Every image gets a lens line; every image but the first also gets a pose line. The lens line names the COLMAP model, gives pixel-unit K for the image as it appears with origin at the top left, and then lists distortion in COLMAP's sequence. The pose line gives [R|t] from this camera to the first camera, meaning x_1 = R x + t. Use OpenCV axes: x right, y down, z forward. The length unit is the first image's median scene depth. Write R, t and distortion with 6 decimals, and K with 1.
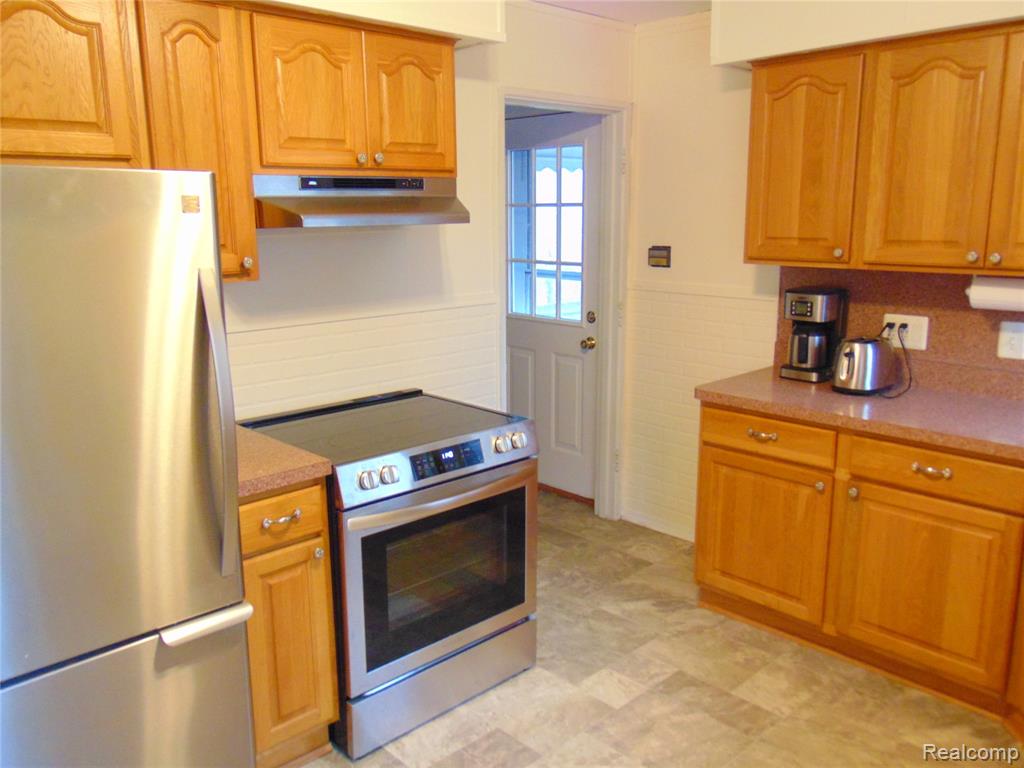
lens RADIAL K [[834.4, 0, 514.6], [0, 834.4, 383.7], [0, 0, 1]] dist [-0.025244, 0.059220]
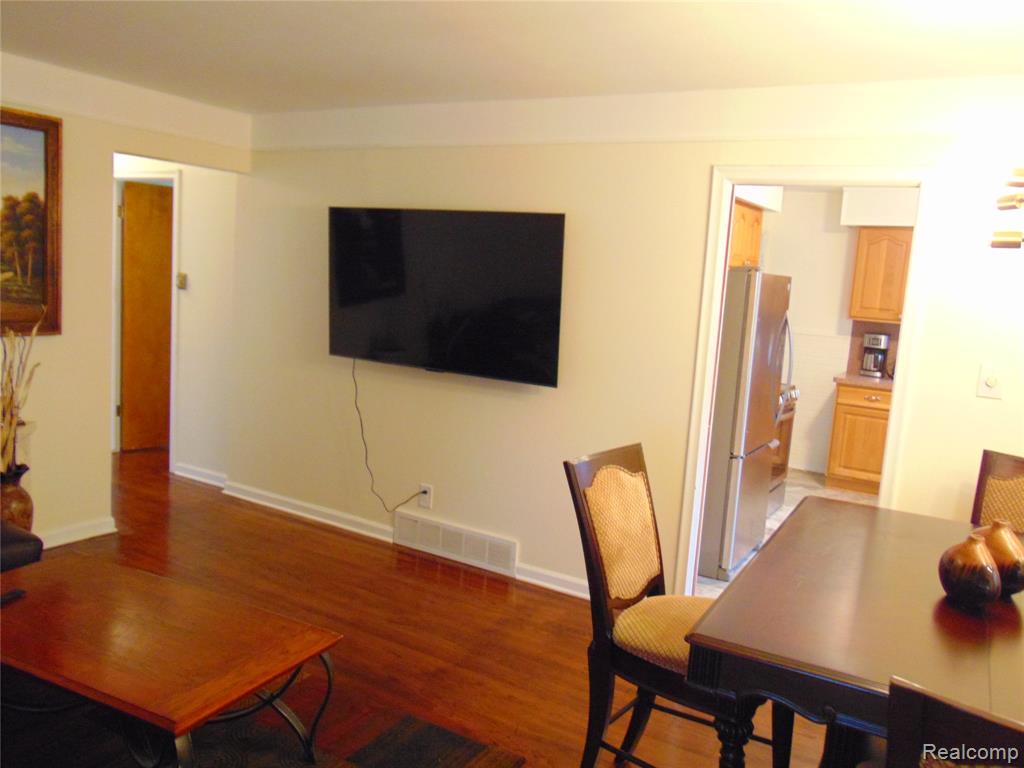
lens RADIAL K [[834.4, 0, 508.0], [0, 834.4, 382.3], [0, 0, 1]] dist [-0.025244, 0.059220]
pose [[0.965681, 0.034395, 0.257444, -1.200807], [-0.019409, 0.997978, -0.060527, 0.173354], [-0.259006, 0.053453, 0.964396, -0.862024]]
